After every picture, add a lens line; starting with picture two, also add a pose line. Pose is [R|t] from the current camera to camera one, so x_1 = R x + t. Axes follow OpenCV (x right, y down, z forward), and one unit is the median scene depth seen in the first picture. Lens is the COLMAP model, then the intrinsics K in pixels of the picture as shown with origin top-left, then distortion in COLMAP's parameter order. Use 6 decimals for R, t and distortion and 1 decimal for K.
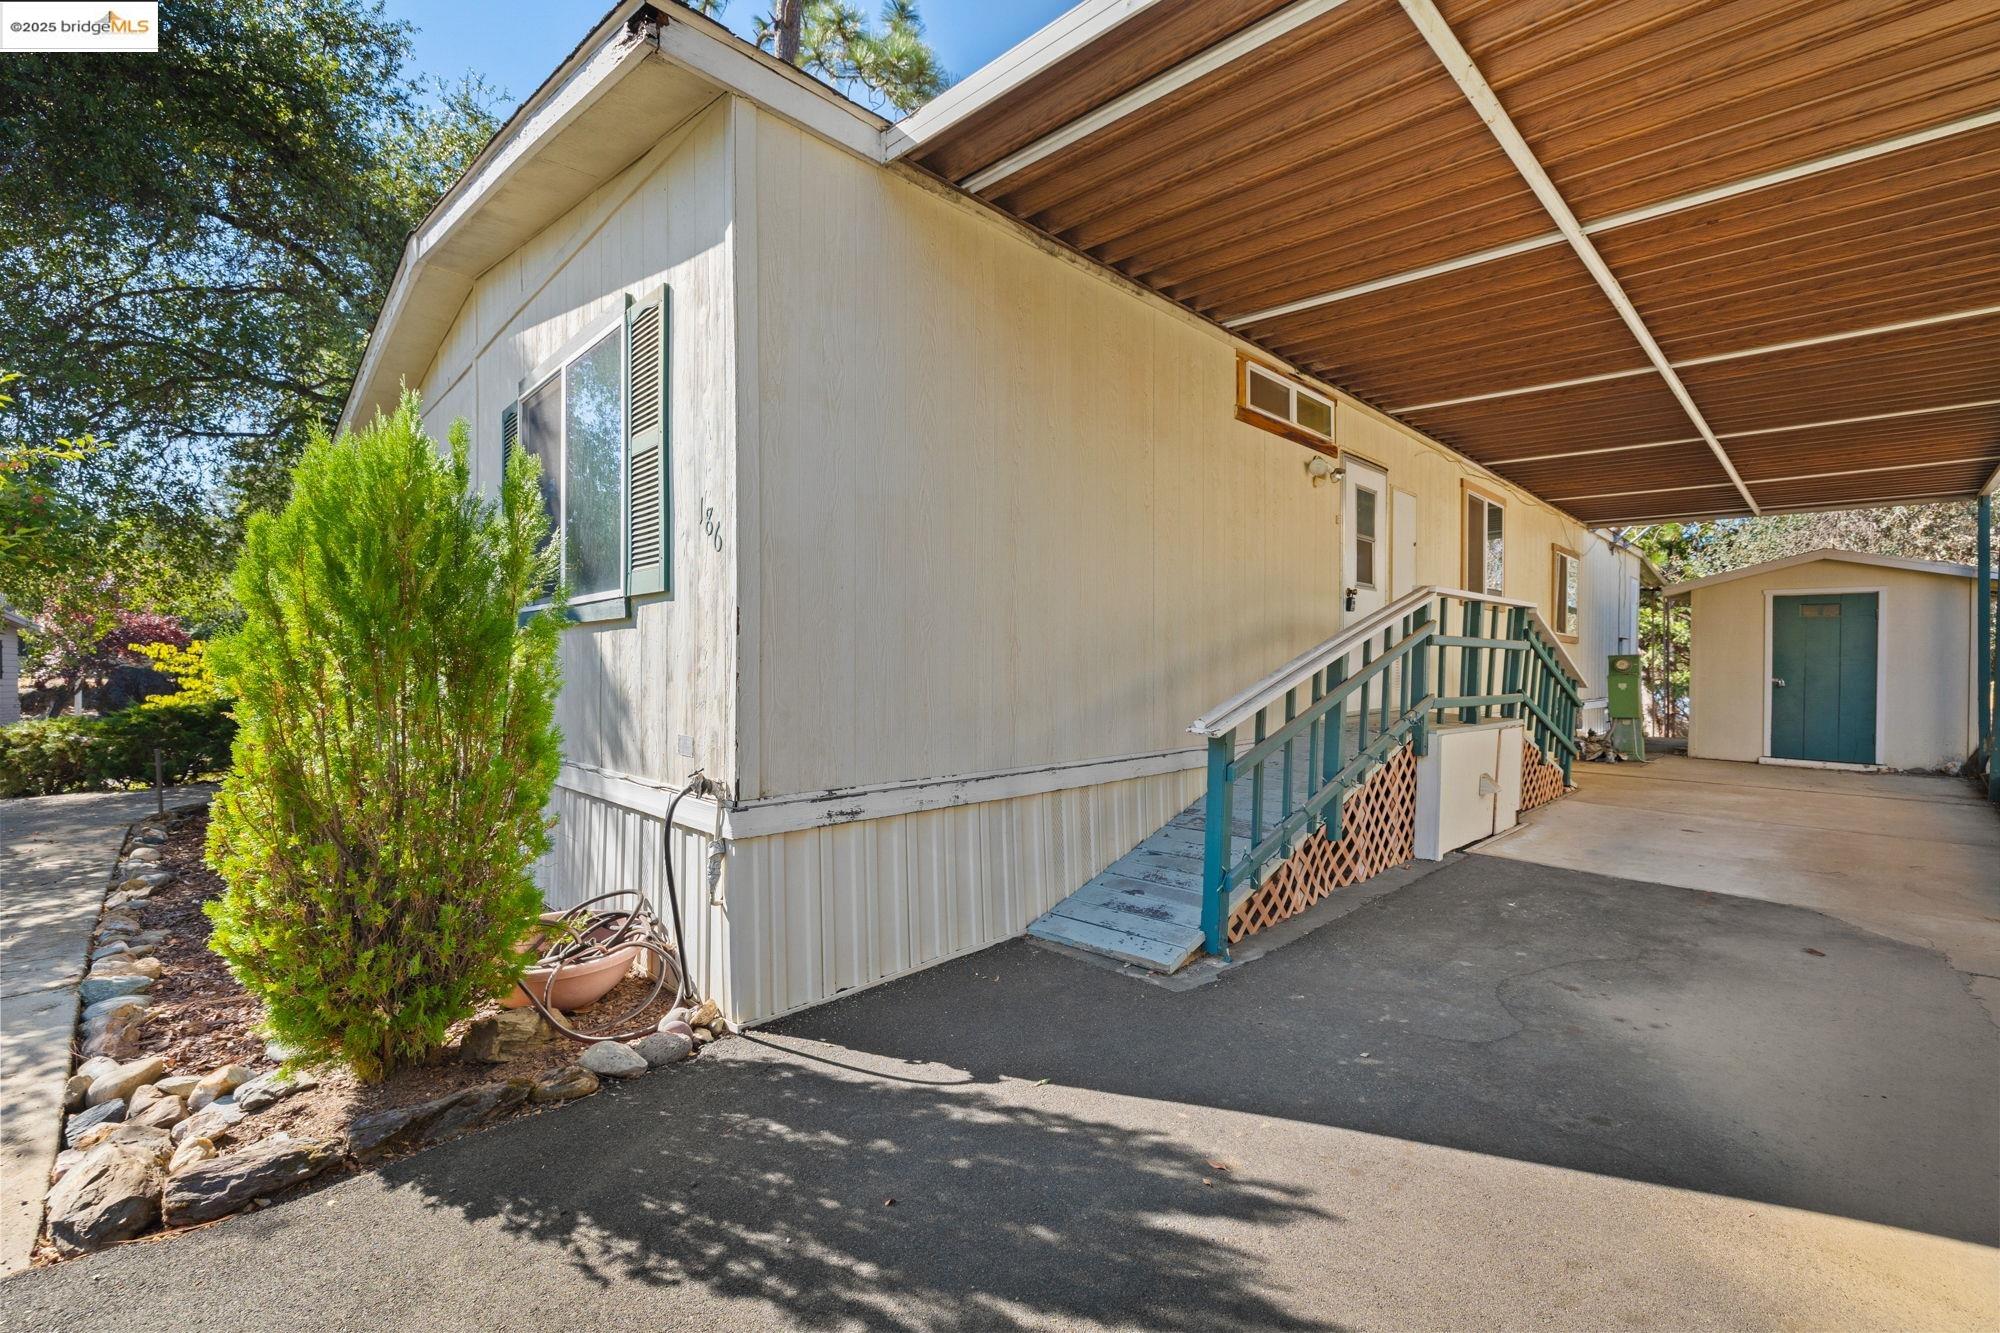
lens RADIAL K [[836.8, 0, 1001.8], [0, 836.8, 664.9], [0, 0, 1]] dist [0.001525, 0.000096]
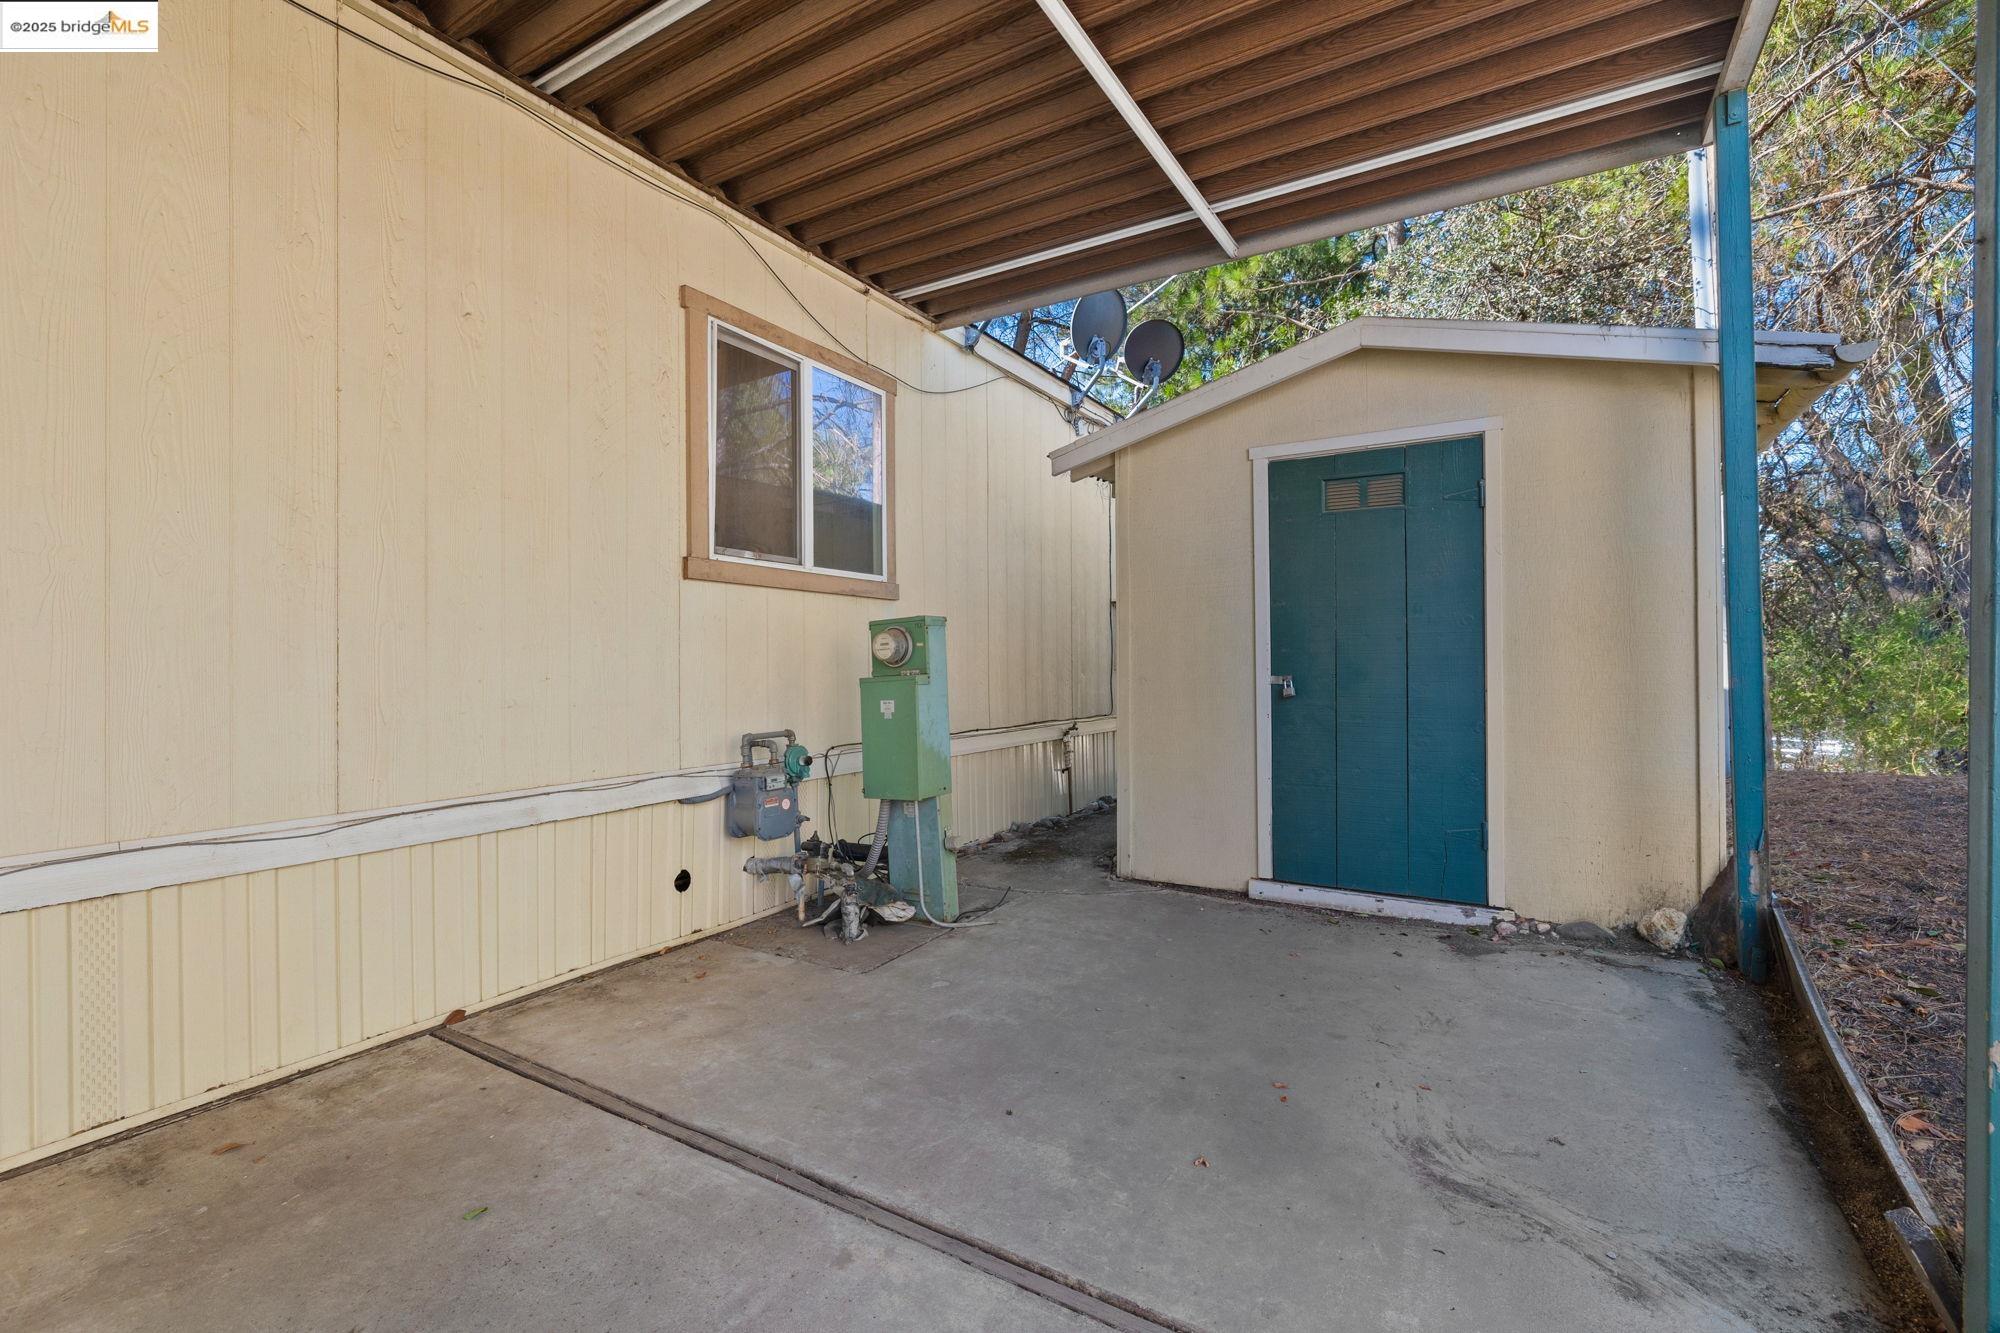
lens RADIAL K [[836.8, 0, 1001.8], [0, 836.8, 664.9], [0, 0, 1]] dist [0.001525, 0.000096]
pose [[0.954138, -0.018403, 0.298801, 1.145788], [0.021118, 0.999760, -0.005861, 0.017757], [-0.298621, 0.011903, 0.954297, 1.113695]]
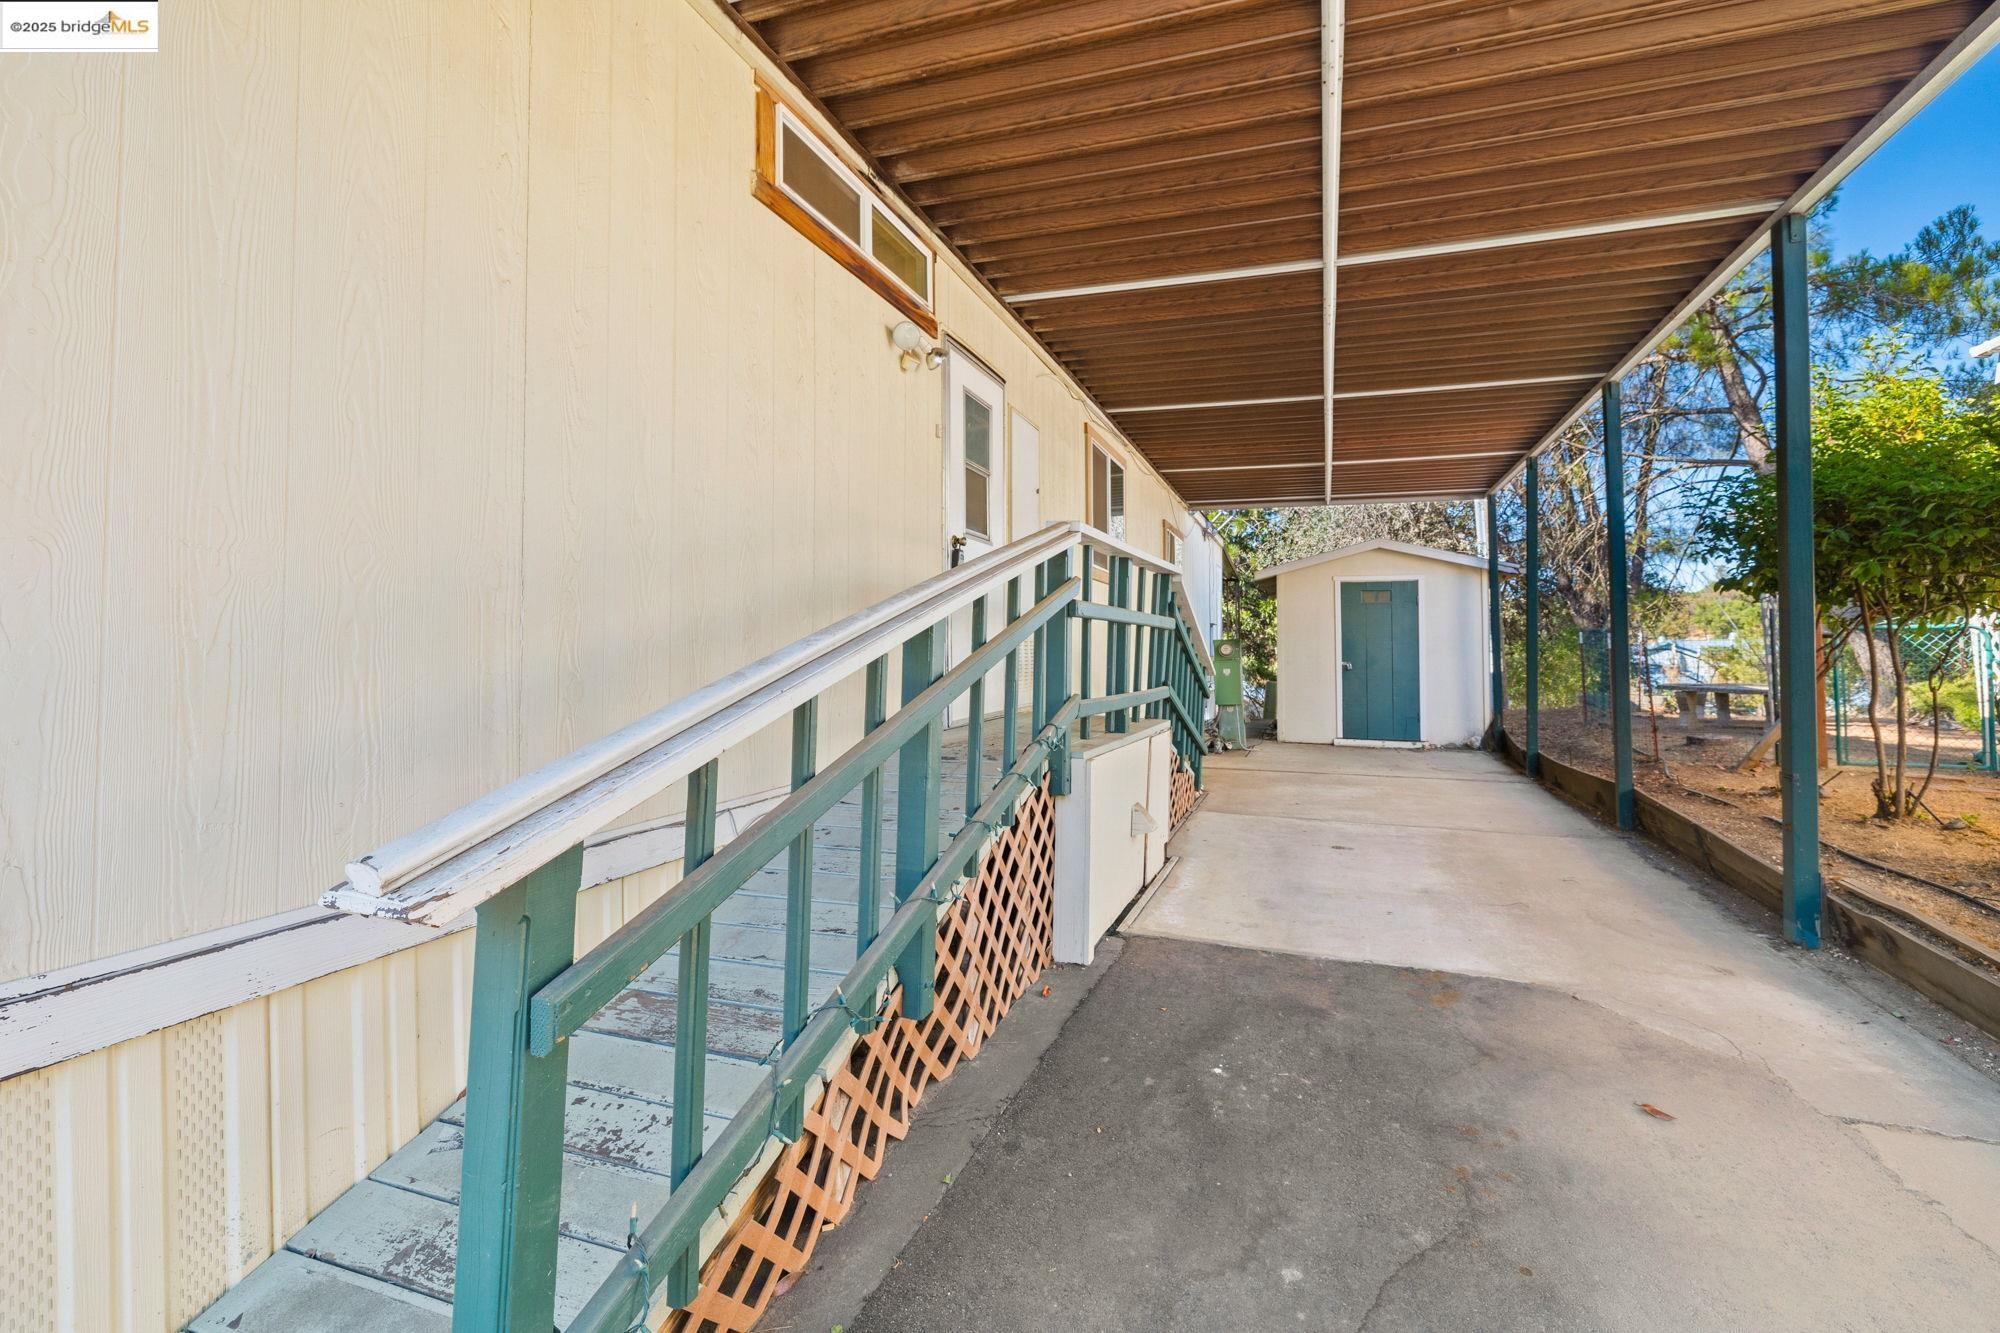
lens RADIAL K [[844.9, 0, 1008.6], [0, 844.9, 664.0], [0, 0, 1]] dist [-0.001525, -0.000140]
pose [[0.904011, -0.013372, 0.427301, 0.175281], [0.008624, 0.999878, 0.013045, 0.002961], [-0.427423, -0.008107, 0.904015, 0.396856]]
